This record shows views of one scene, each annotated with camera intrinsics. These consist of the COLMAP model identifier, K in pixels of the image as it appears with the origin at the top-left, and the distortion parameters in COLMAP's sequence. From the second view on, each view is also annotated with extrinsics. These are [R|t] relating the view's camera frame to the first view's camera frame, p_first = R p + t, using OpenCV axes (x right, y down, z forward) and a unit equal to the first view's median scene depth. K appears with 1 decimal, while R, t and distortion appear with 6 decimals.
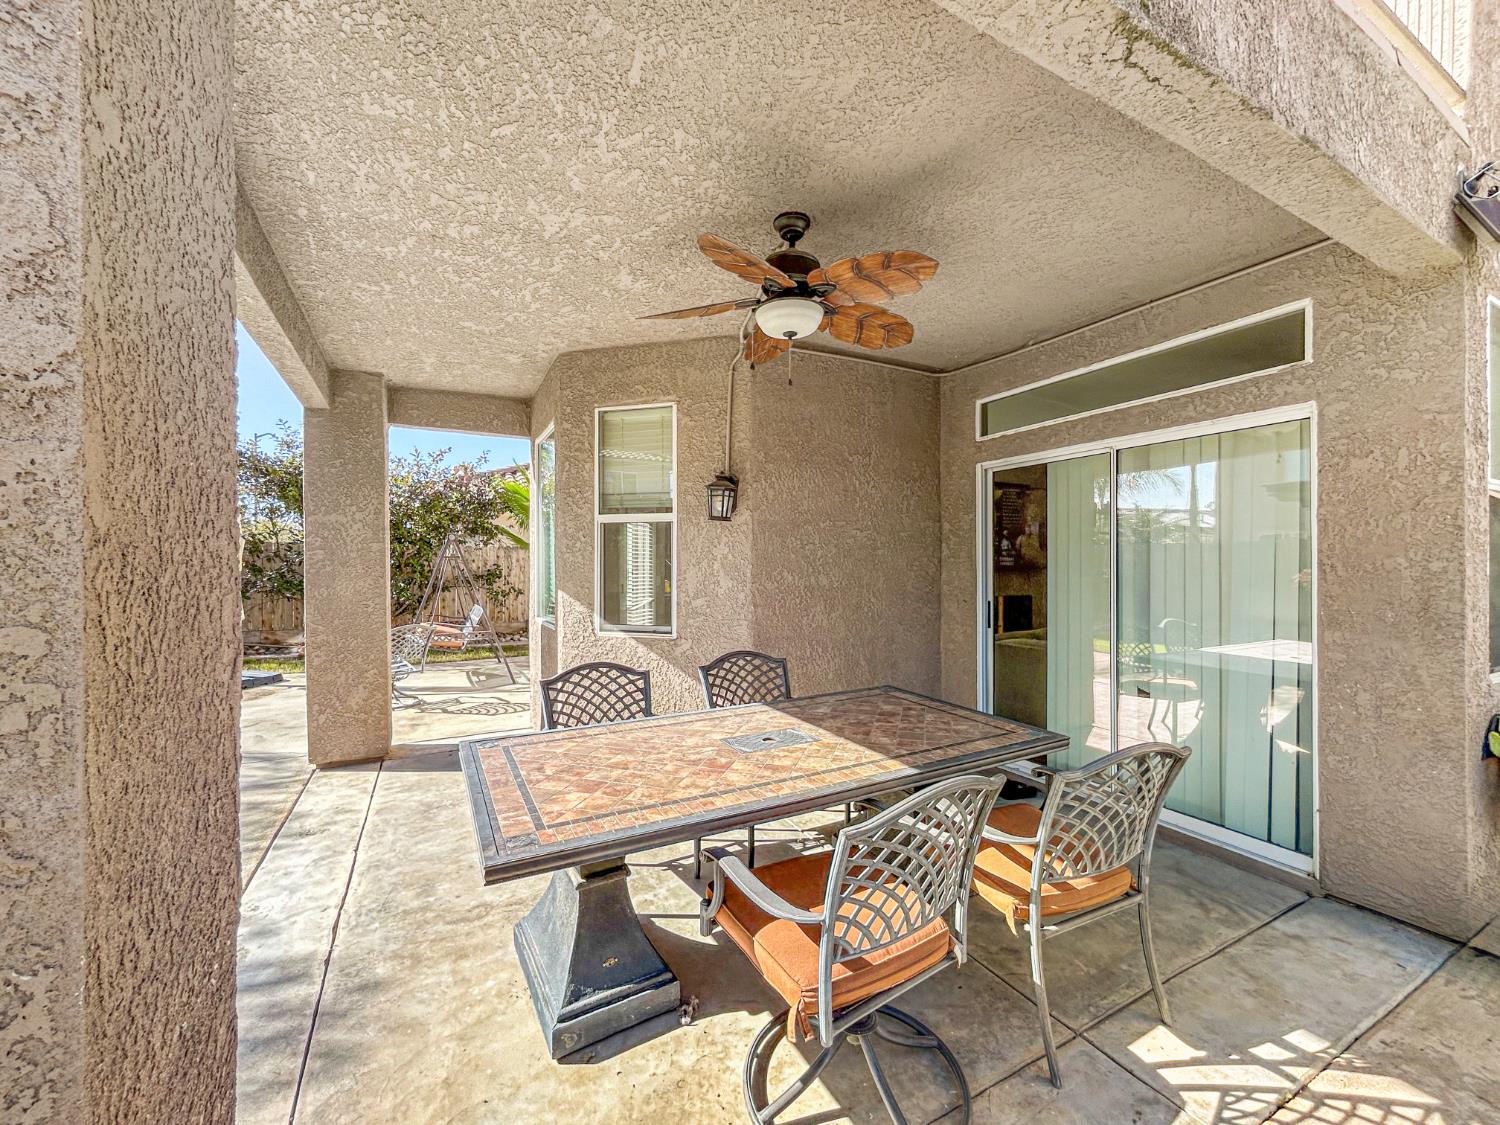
lens RADIAL K [[623.9, 0, 753.0], [0, 623.9, 565.7], [0, 0, 1]] dist [0.008870, 0.000676]
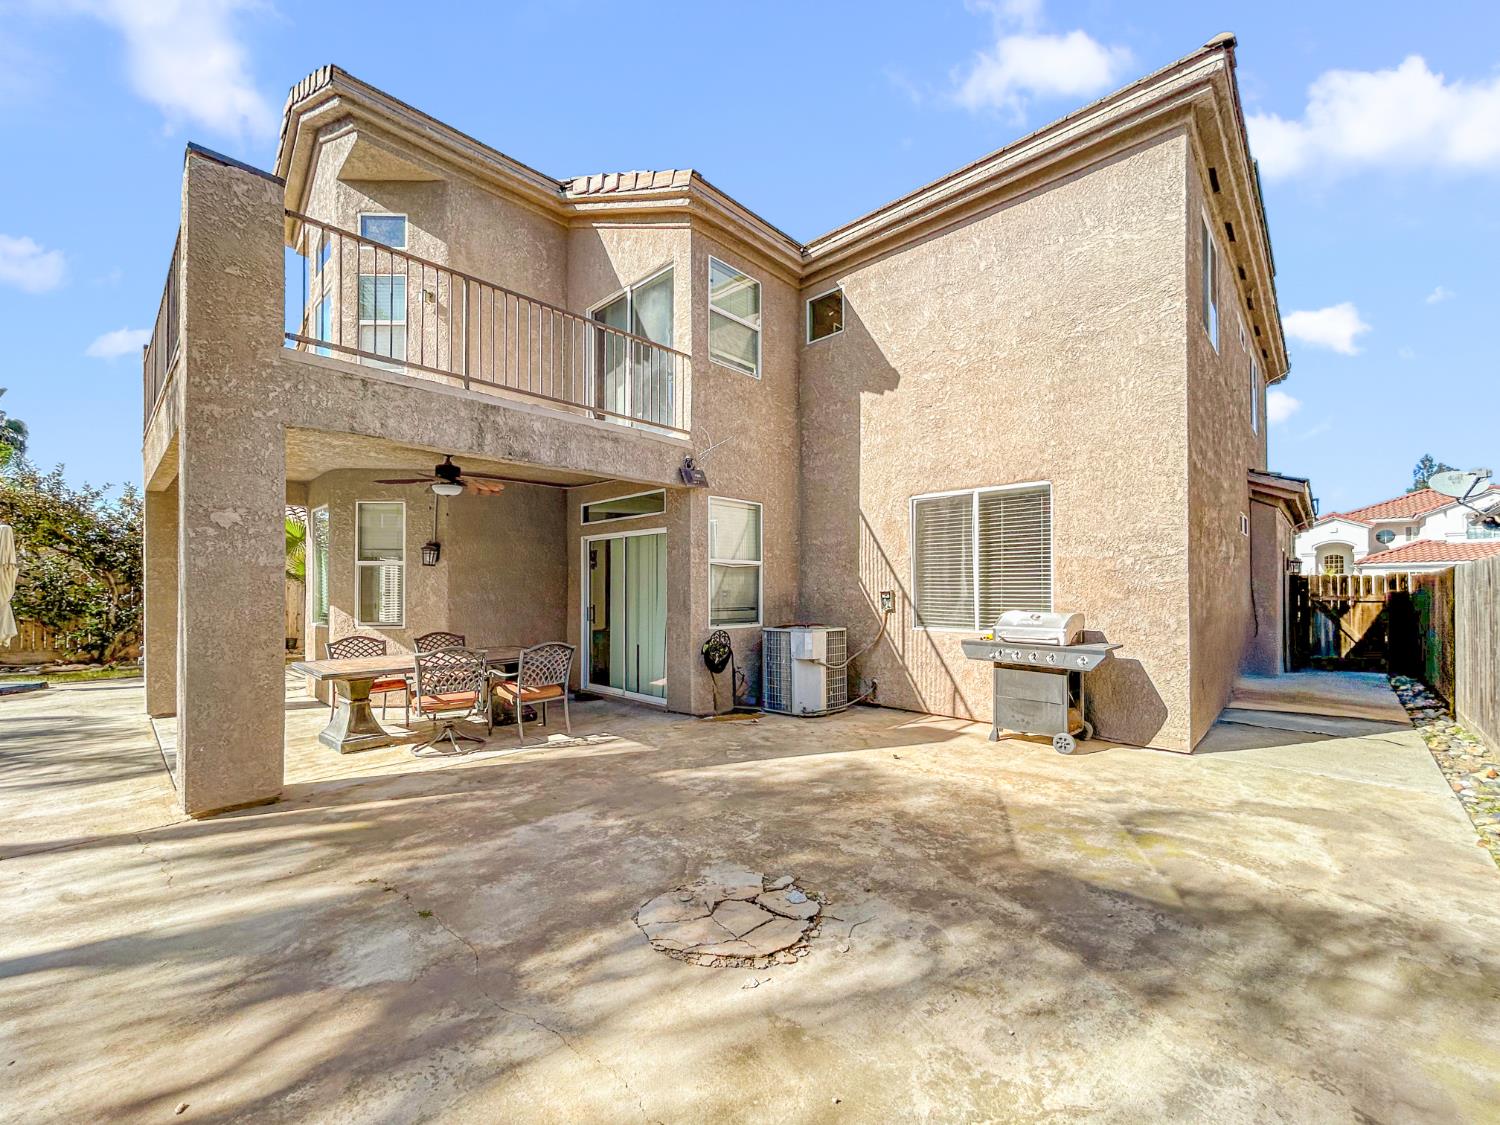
lens RADIAL K [[623.9, 0, 746.2], [0, 623.9, 586.6], [0, 0, 1]] dist [0.008870, 0.000676]
pose [[0.951122, 0.000146, 0.308815, 0.254518], [0.001540, 0.999985, -0.005215, 0.003162], [-0.308812, 0.005436, 0.951108, -1.040865]]
